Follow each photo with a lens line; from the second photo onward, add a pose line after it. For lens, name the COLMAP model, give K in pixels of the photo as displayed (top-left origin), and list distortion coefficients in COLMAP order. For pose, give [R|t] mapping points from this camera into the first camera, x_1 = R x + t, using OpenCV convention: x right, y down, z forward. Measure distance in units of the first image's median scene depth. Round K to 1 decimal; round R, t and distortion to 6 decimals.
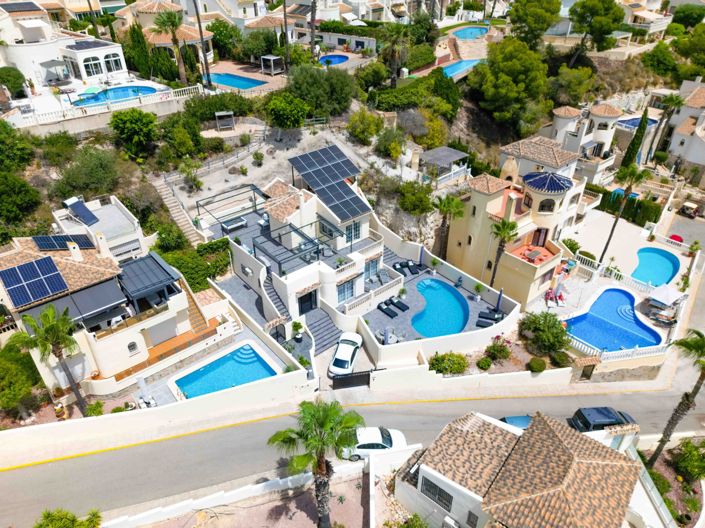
lens RADIAL K [[491.5, 0, 352.5], [0, 491.5, 264.0], [0, 0, 1]] dist [0.066215, -0.039244]
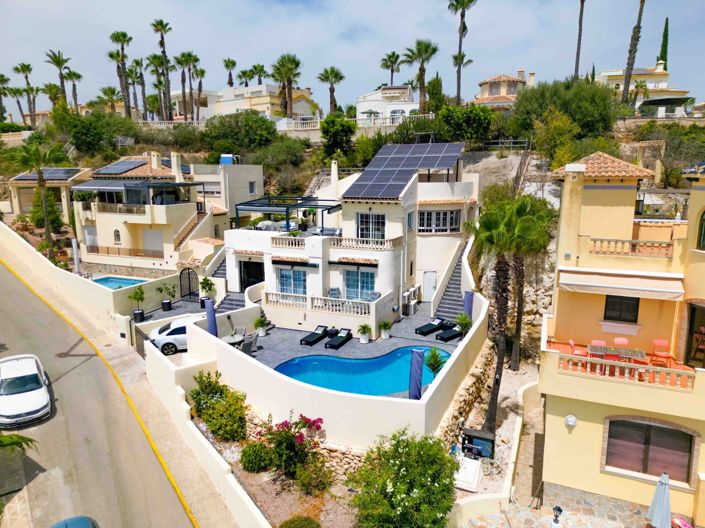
lens RADIAL K [[491.5, 0, 352.5], [0, 491.5, 264.0], [0, 0, 1]] dist [0.066215, -0.039244]
pose [[0.449416, 0.167623, -0.877455, 0.552103], [-0.495934, 0.863787, -0.088996, 0.046106], [0.743017, 0.475156, 0.471330, 0.659748]]
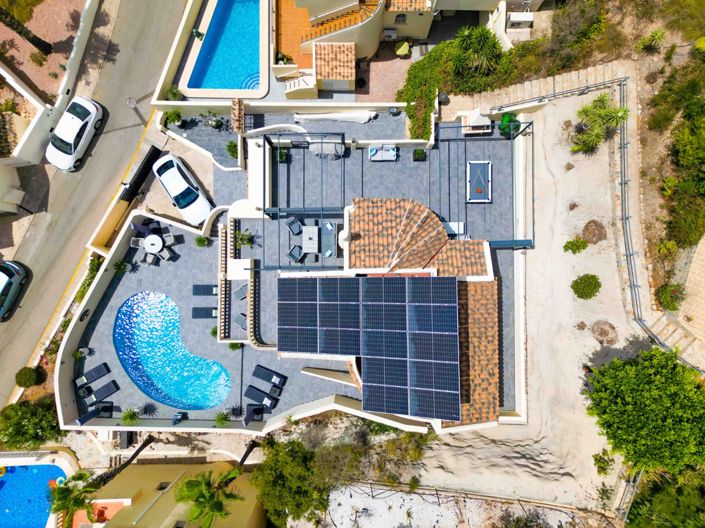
lens RADIAL K [[491.5, 0, 352.5], [0, 491.5, 264.0], [0, 0, 1]] dist [0.066215, -0.039244]
pose [[-0.650768, 0.759059, -0.018207, -0.070775], [-0.419387, -0.339359, 0.841992, -0.523959], [0.632942, 0.555576, 0.539183, 0.676021]]
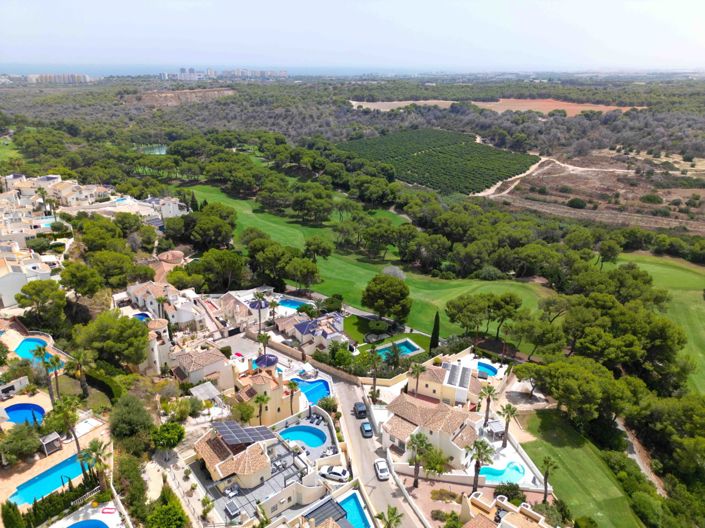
lens RADIAL K [[492.9, 0, 352.5], [0, 492.9, 264.0], [0, 0, 1]] dist [0.069158, -0.066990]
pose [[0.018611, -0.375915, 0.926467, -1.311094], [0.551269, 0.776911, 0.304158, -0.880134], [-0.834120, 0.505072, 0.221689, 0.048599]]
